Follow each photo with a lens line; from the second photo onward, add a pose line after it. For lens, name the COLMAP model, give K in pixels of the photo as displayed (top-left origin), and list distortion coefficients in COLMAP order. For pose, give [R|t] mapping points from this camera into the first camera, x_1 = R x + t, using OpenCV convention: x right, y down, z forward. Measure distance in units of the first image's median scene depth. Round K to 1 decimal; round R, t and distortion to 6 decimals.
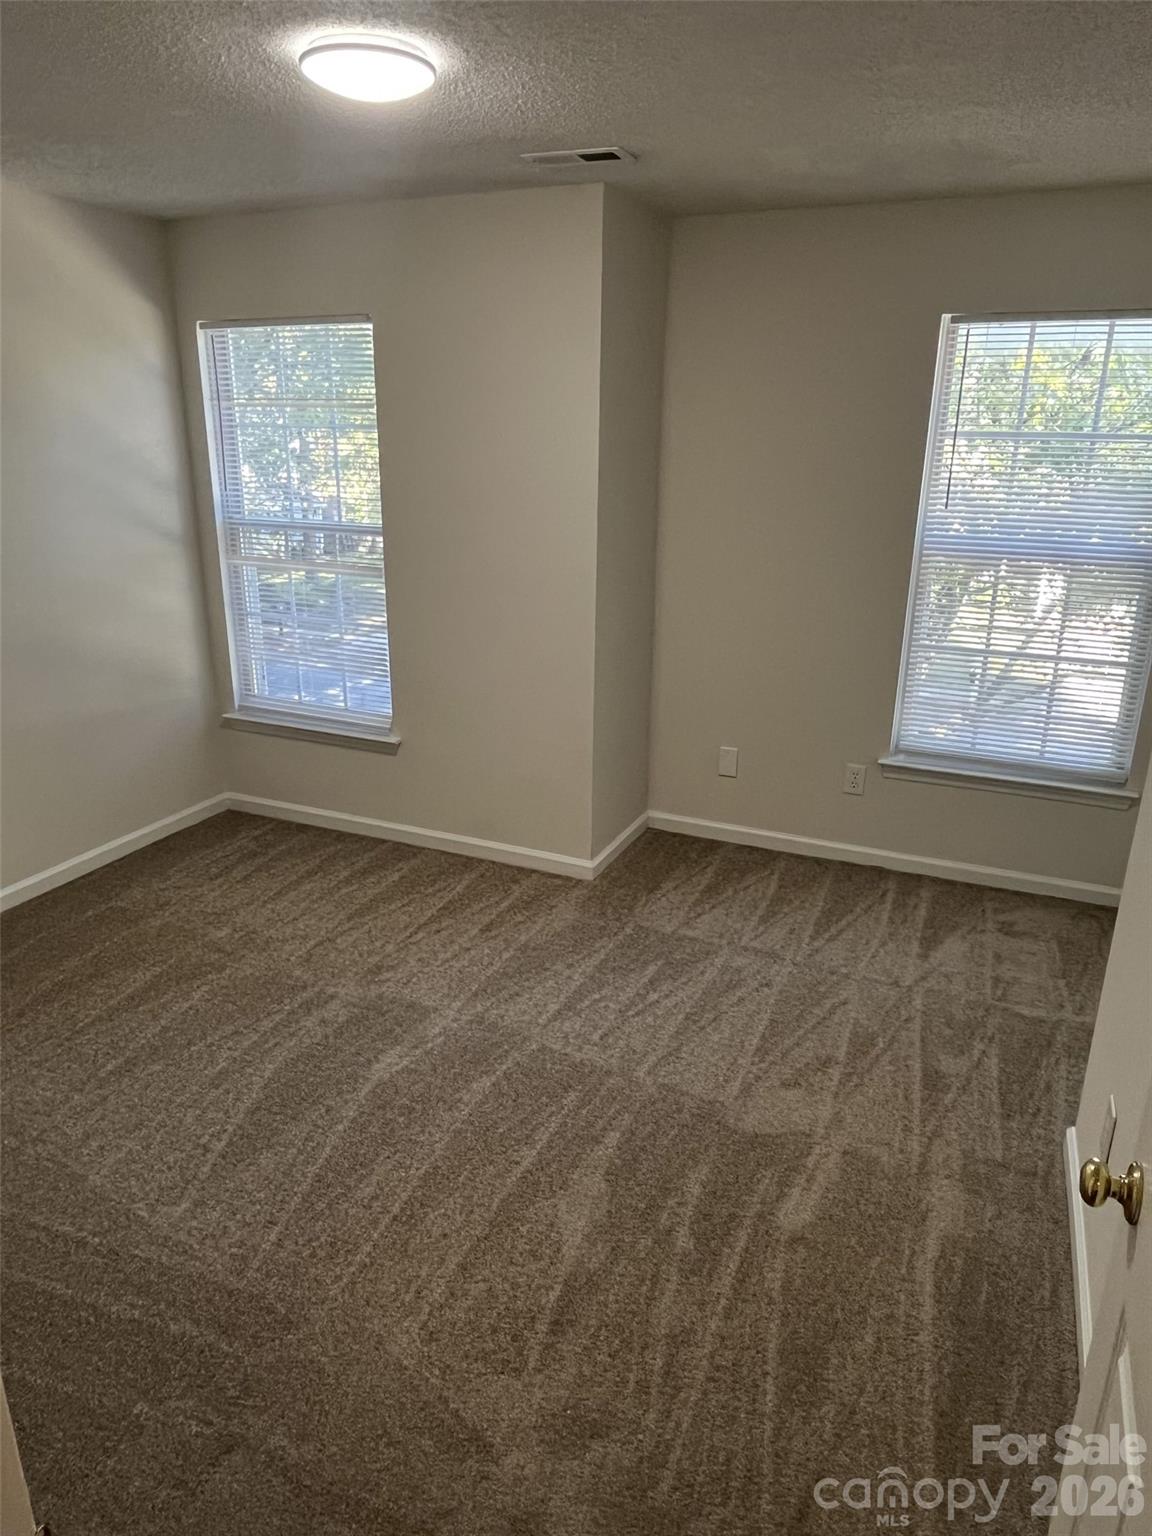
lens RADIAL K [[975.9, 0, 576.0], [0, 975.9, 768.0], [0, 0, 1]] dist [-0.004357, -0.001380]
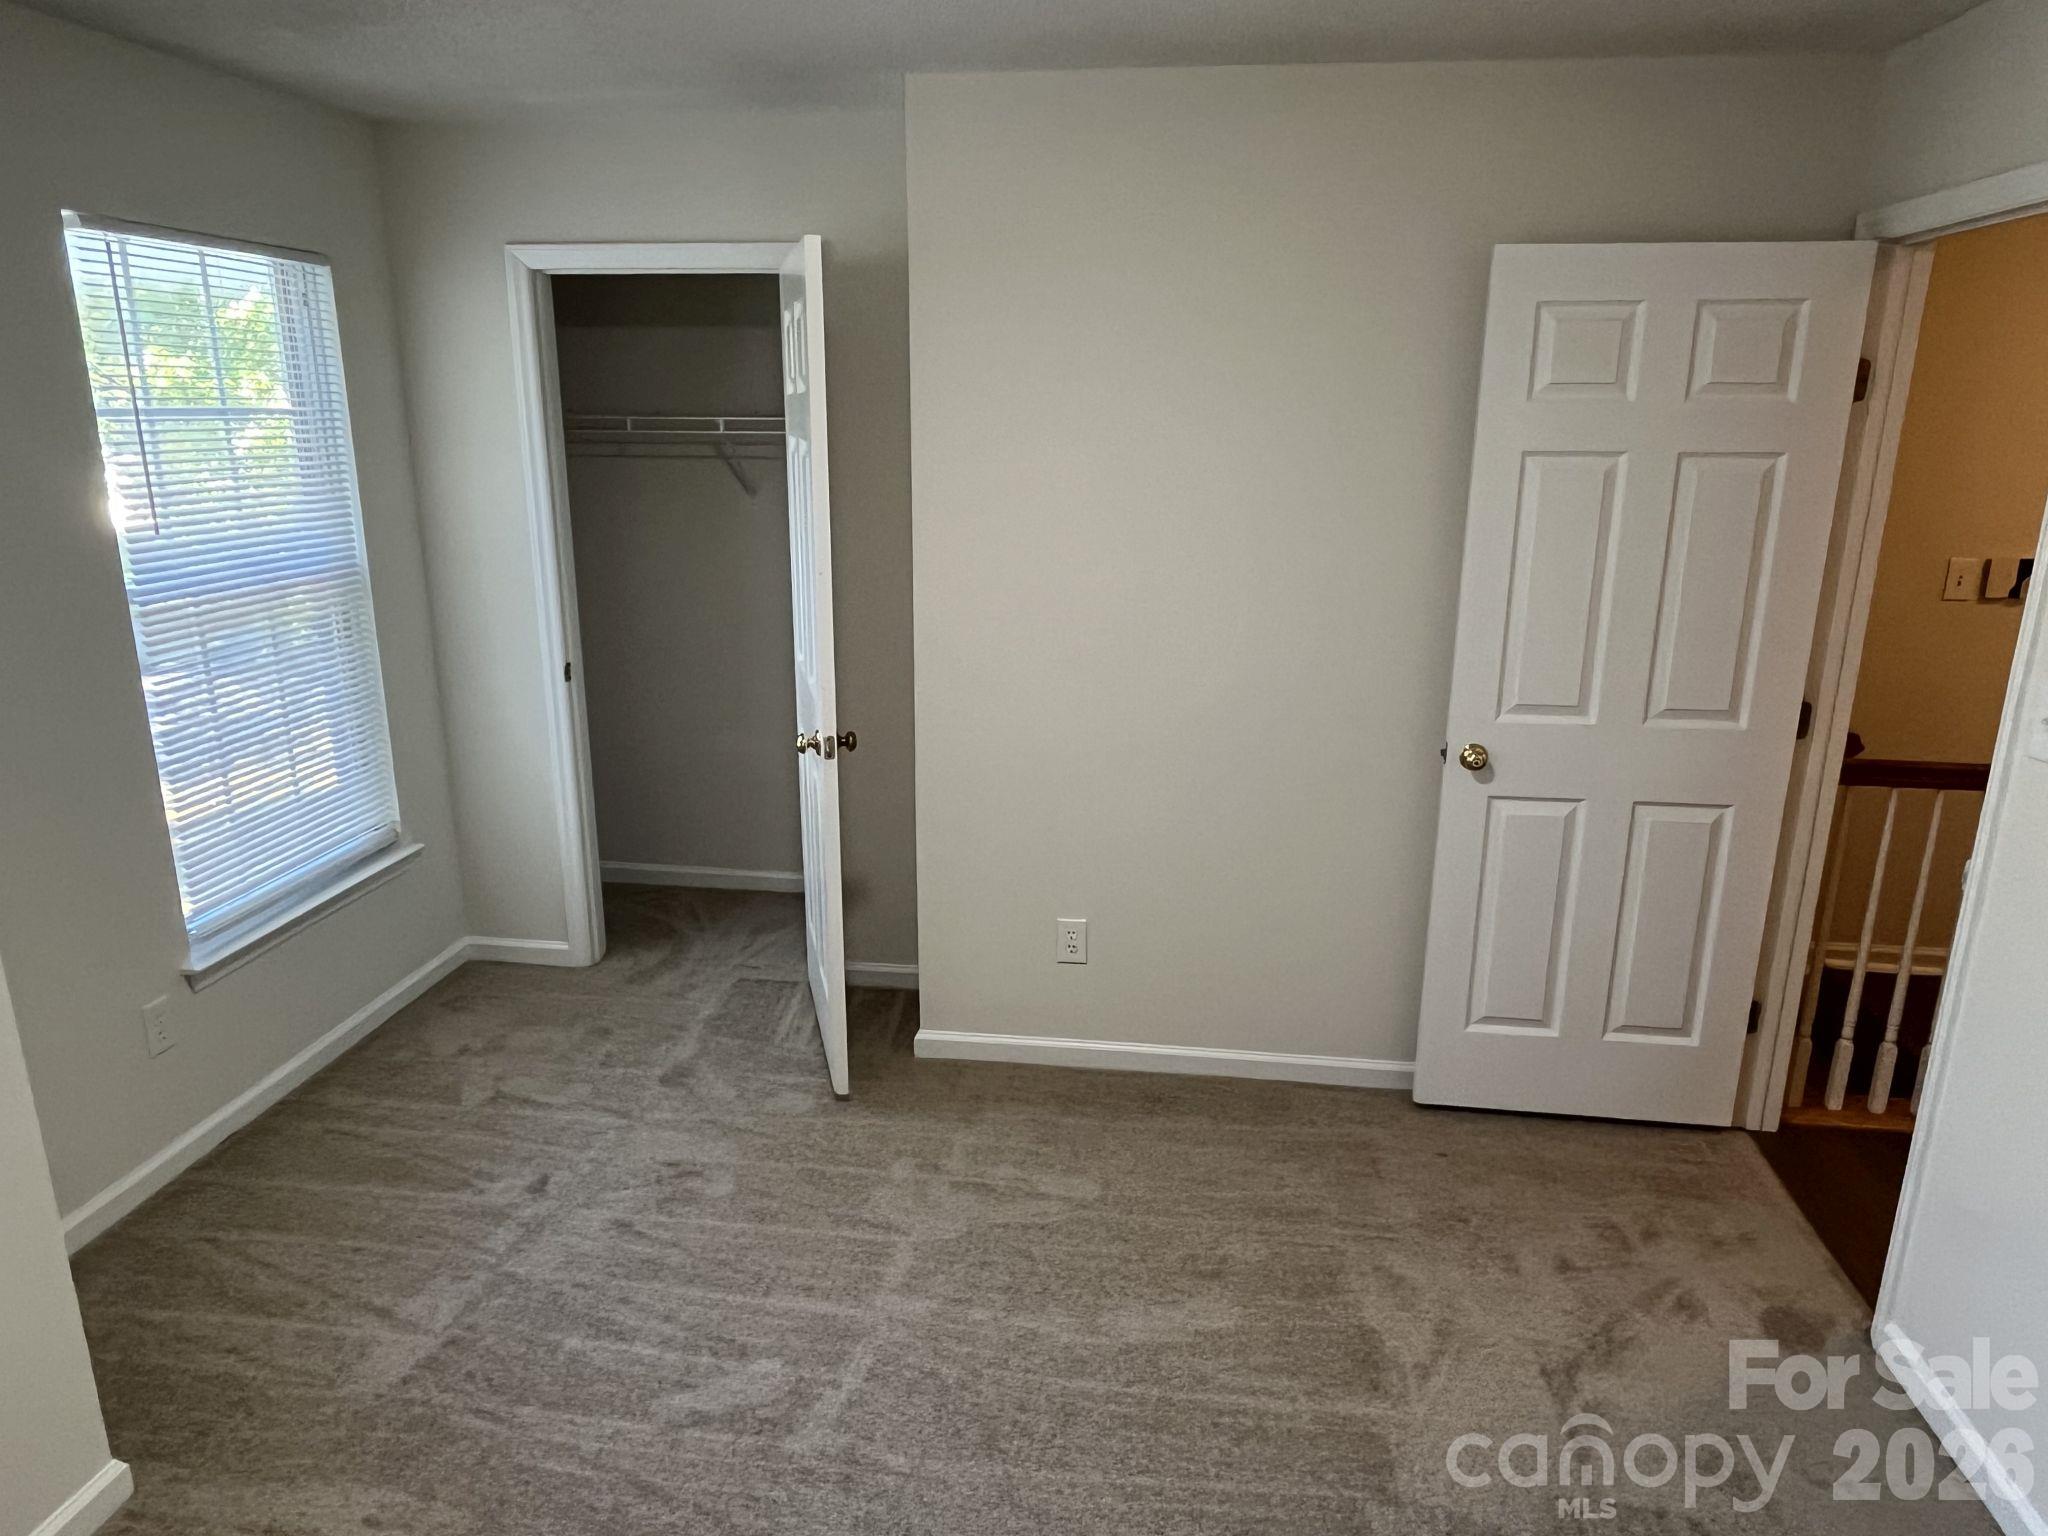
lens RADIAL K [[1299.1, 0, 1024.0], [0, 1299.1, 768.0], [0, 0, 1]] dist [-0.001613, -0.000397]
pose [[-0.273281, -0.276848, 0.921234, -0.556146], [0.296159, 0.886955, 0.354401, -0.267689], [-0.915209, 0.369683, -0.160397, 0.706784]]
